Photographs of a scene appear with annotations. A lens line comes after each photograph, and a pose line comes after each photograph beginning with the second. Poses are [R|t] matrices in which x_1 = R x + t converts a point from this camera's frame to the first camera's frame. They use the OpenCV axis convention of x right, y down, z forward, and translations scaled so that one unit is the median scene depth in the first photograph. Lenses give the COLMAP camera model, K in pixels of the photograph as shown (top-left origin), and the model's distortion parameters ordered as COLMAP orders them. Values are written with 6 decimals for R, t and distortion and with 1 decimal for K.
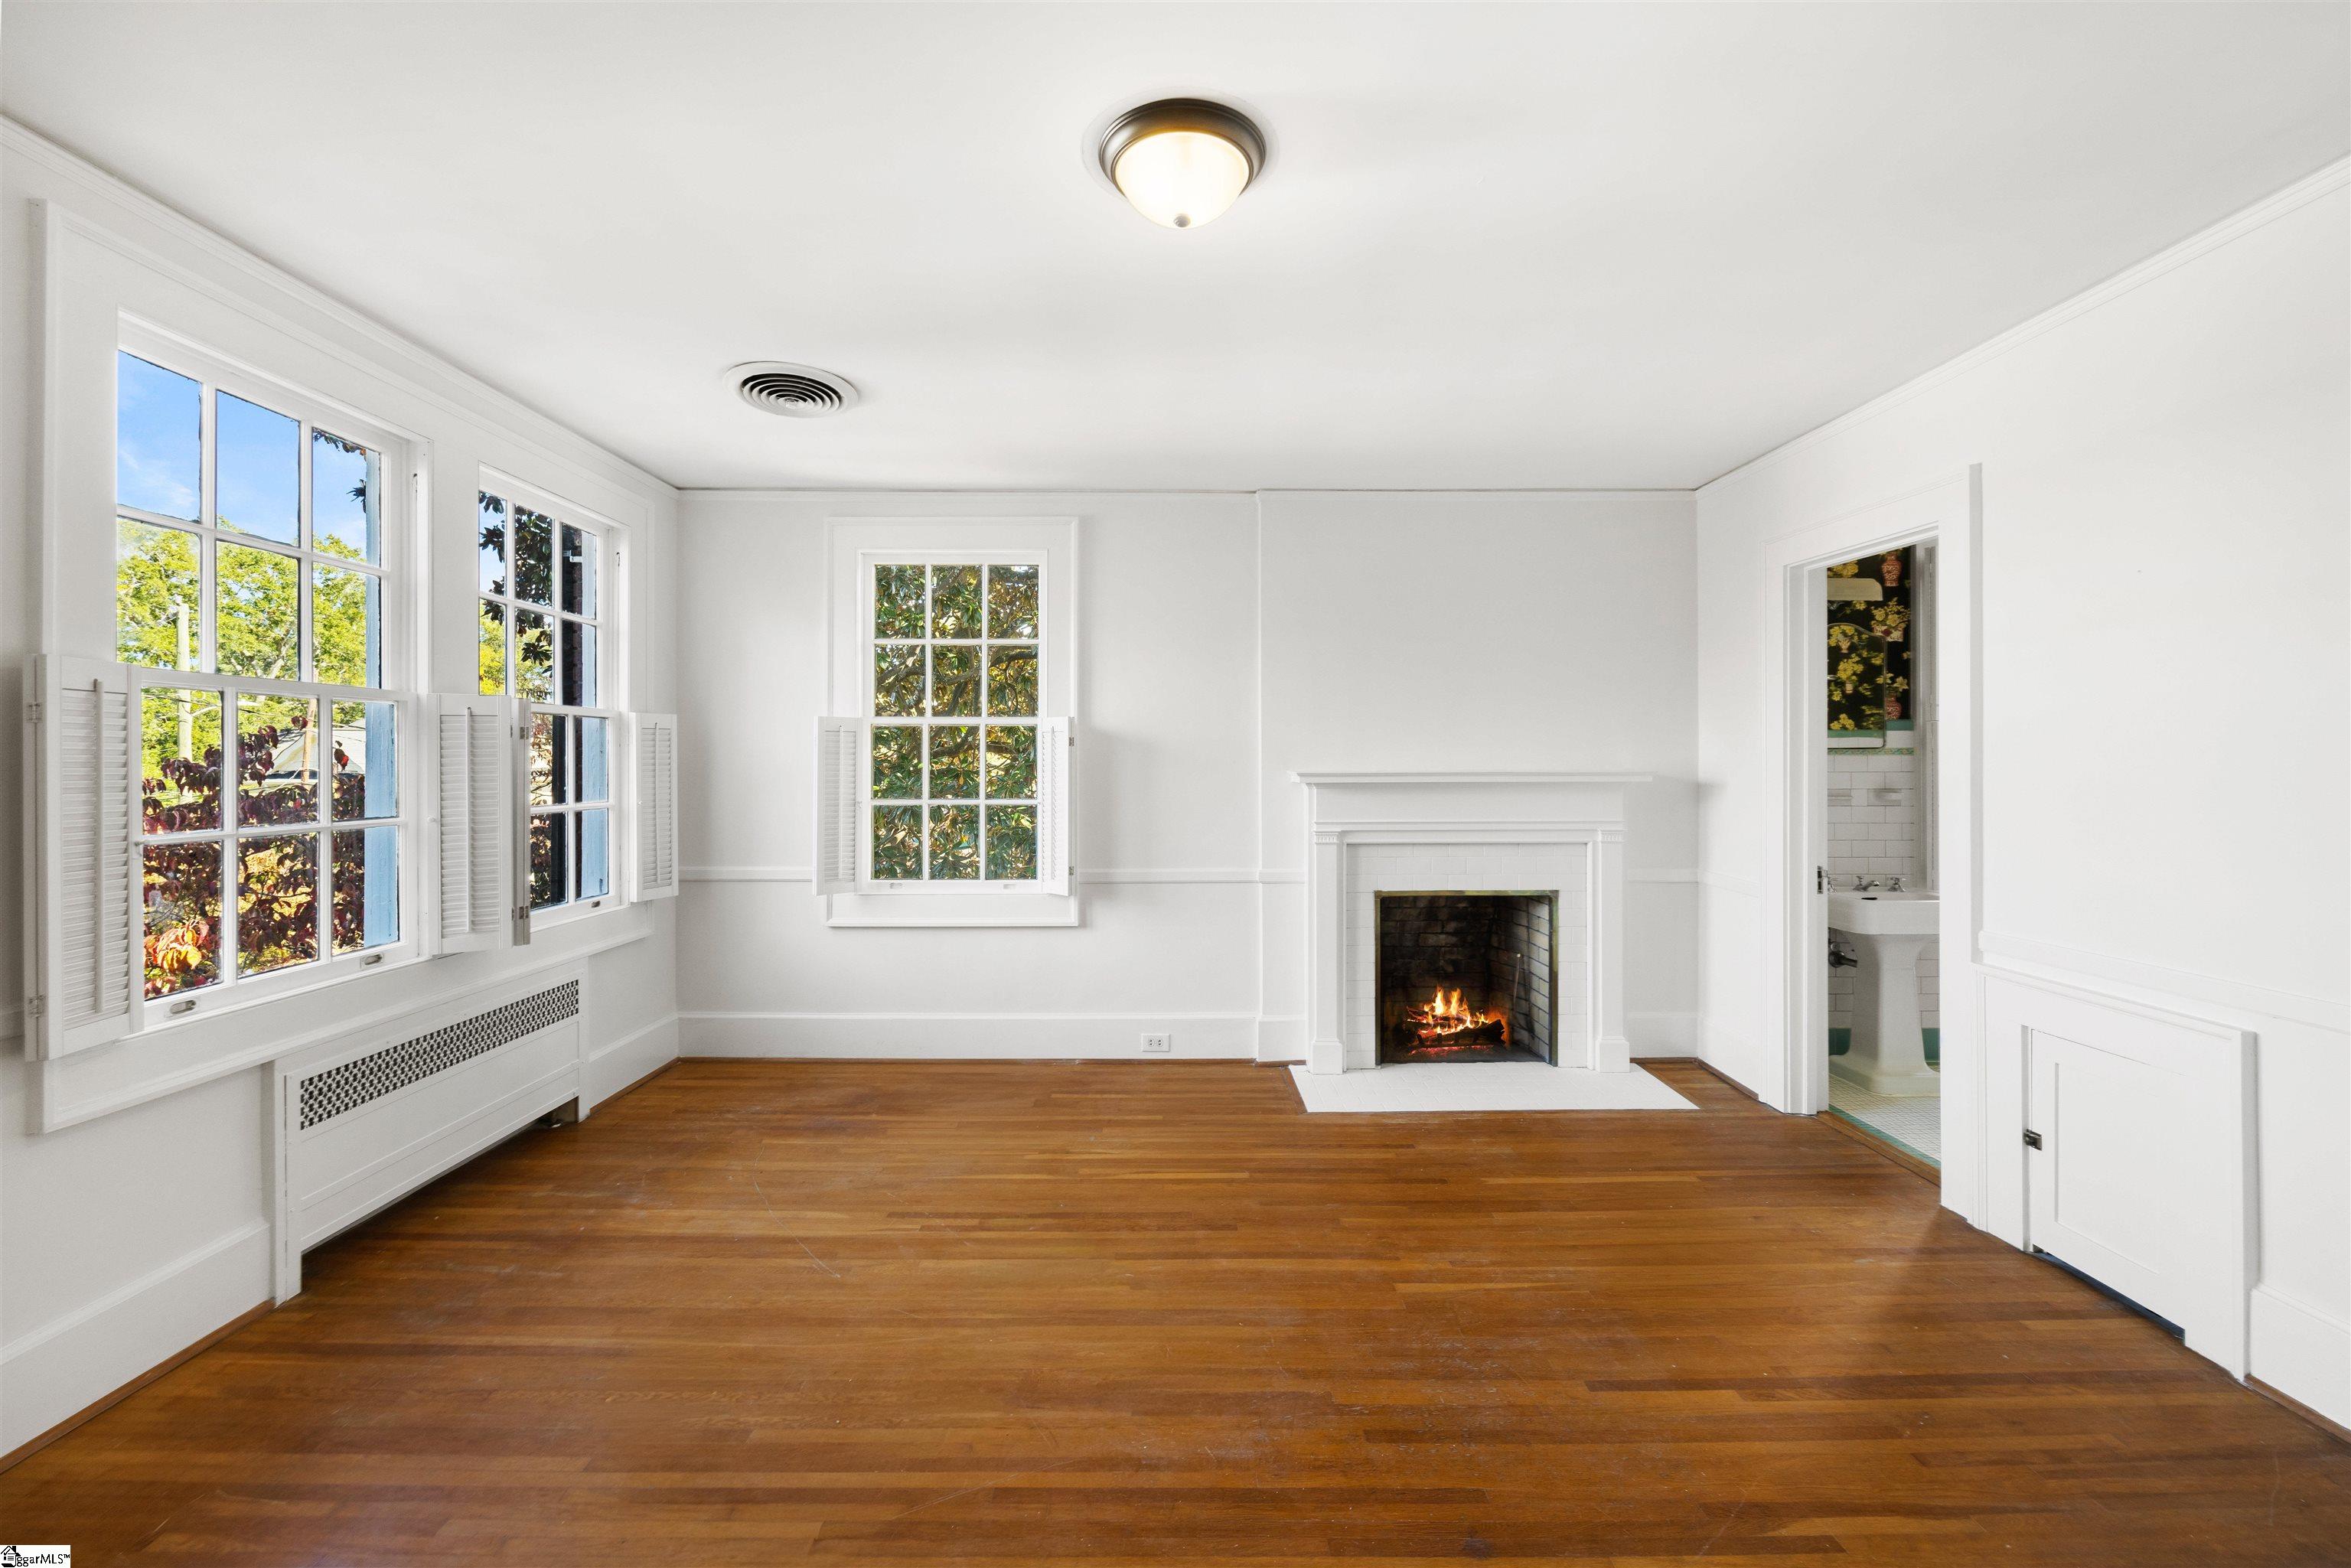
lens RADIAL K [[938.6, 0, 1173.5], [0, 938.6, 765.9], [0, 0, 1]] dist [-0.003177, -0.000272]
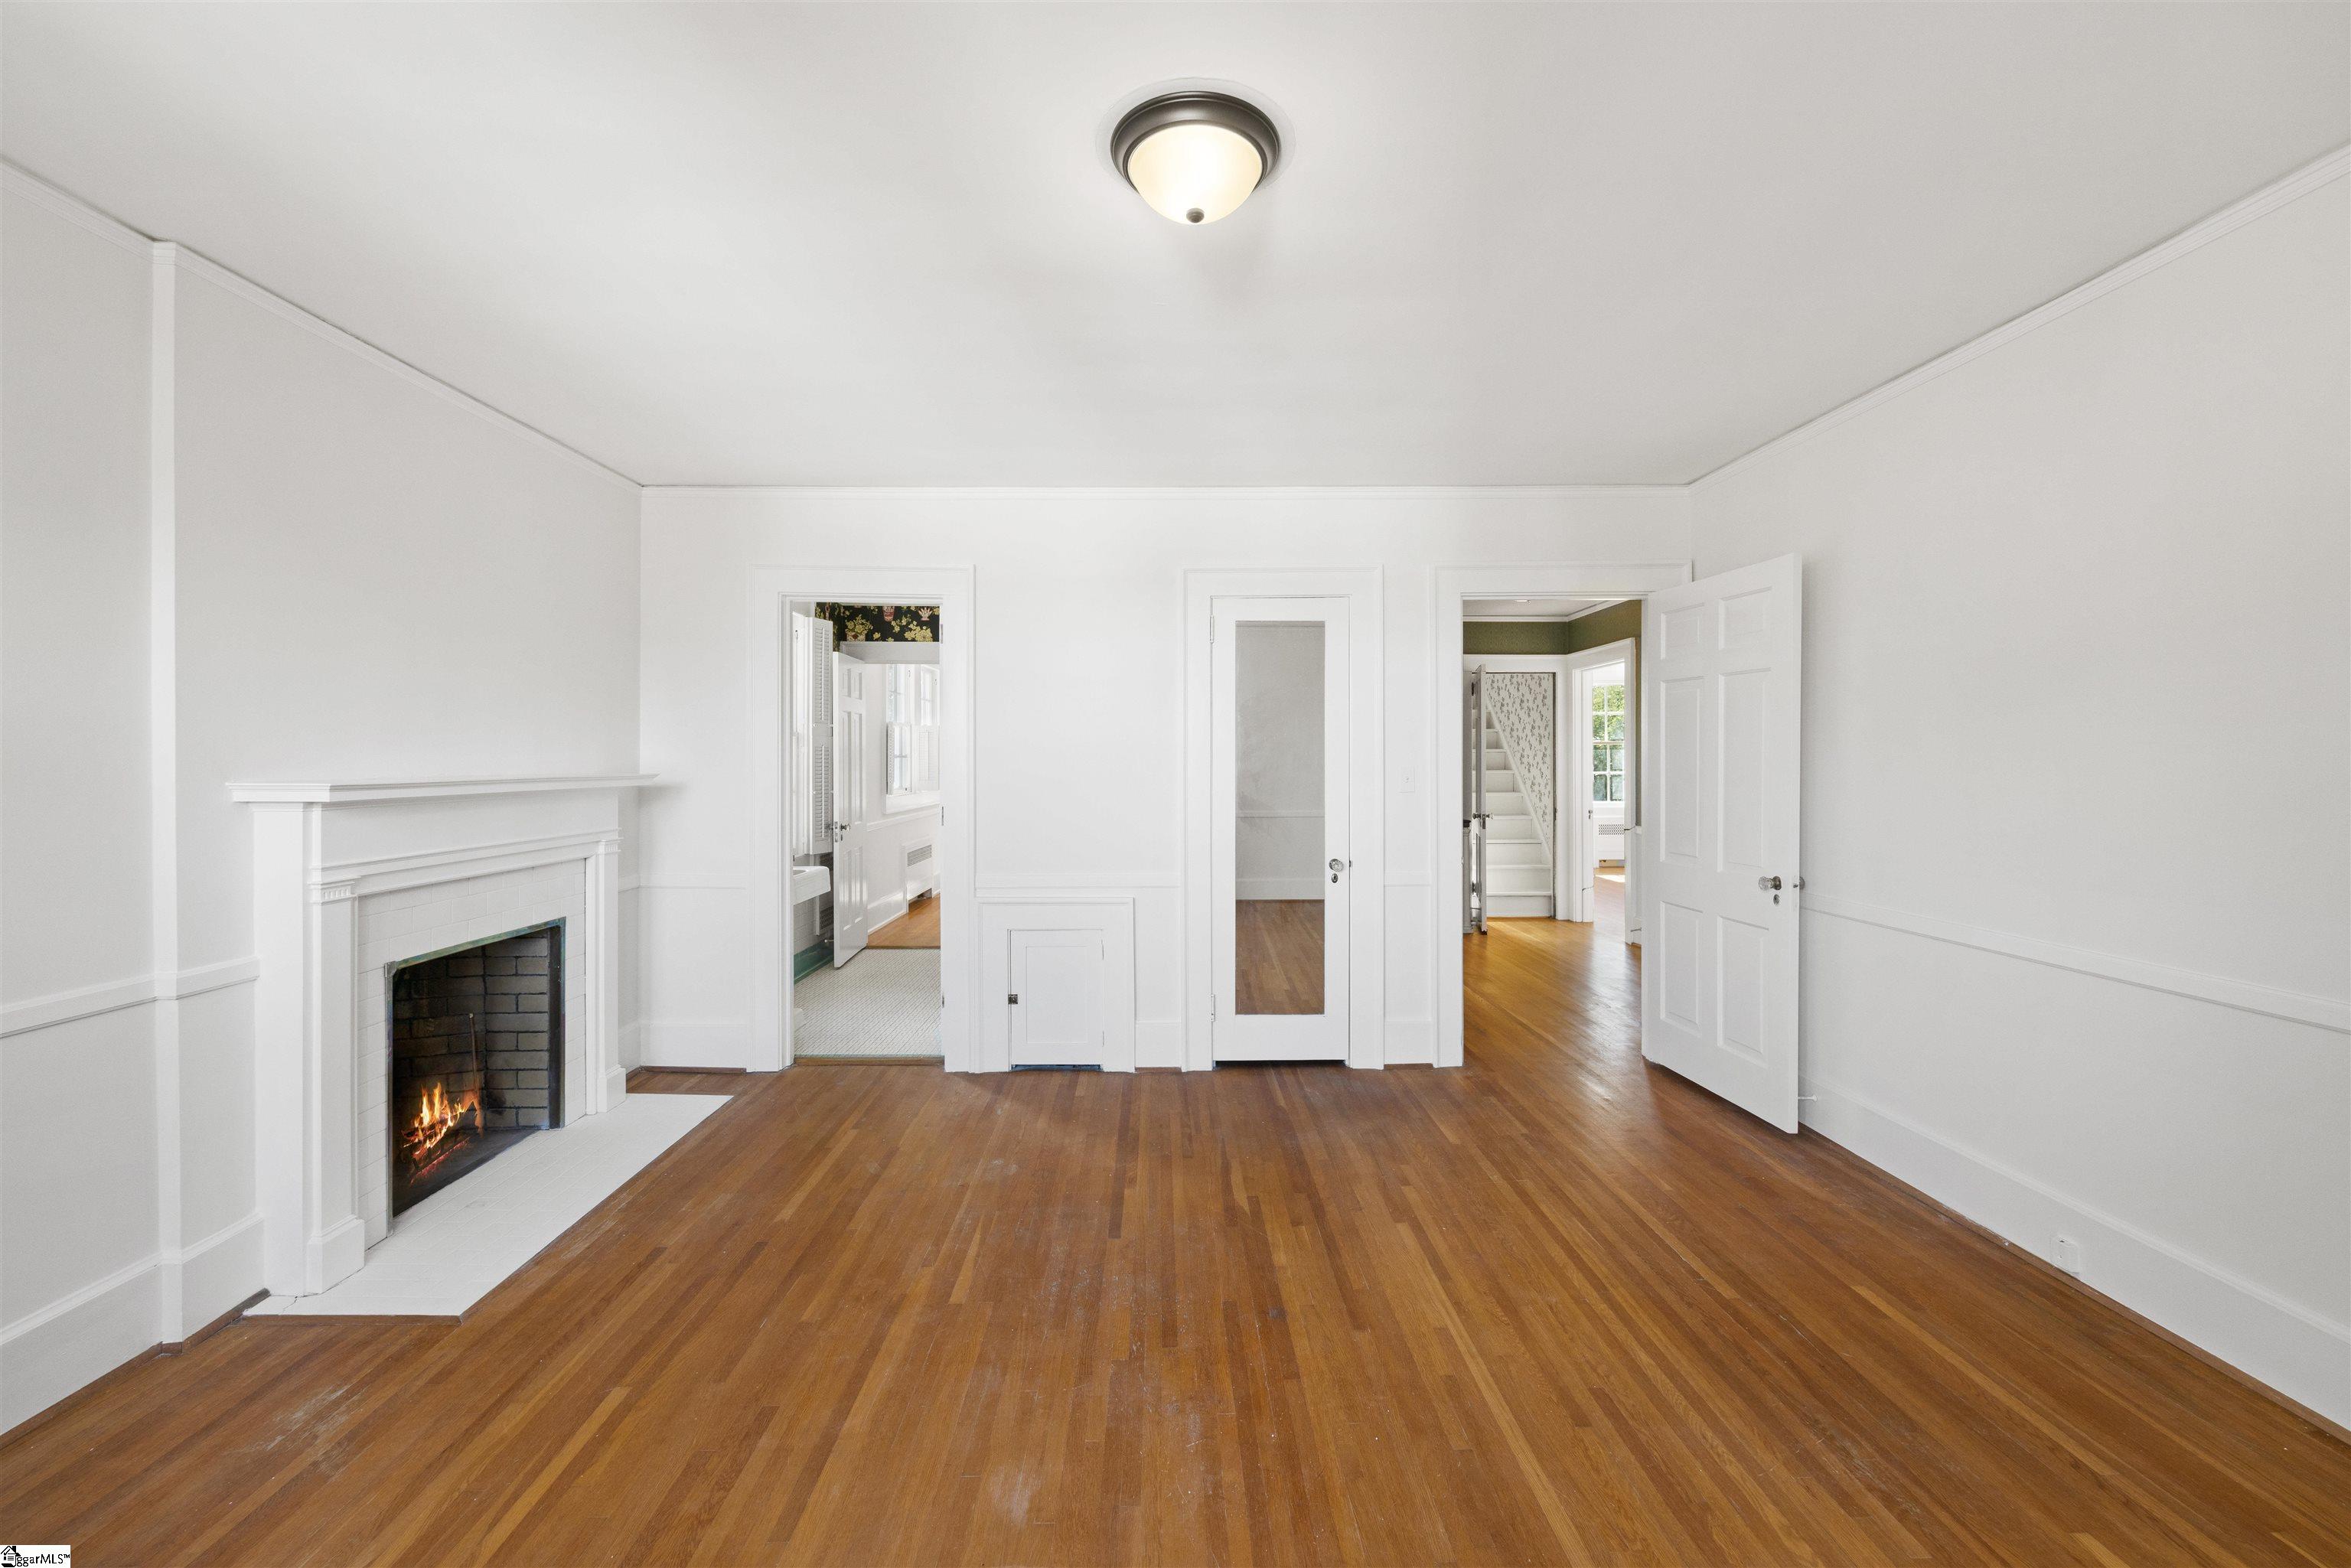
lens RADIAL K [[938.6, 0, 1176.3], [0, 938.6, 778.0], [0, 0, 1]] dist [-0.003177, -0.000272]
pose [[-0.008016, -0.014423, 0.999864, -0.648750], [0.003990, 0.999888, 0.014455, -0.003110], [-0.999960, 0.004105, -0.007958, 0.686903]]
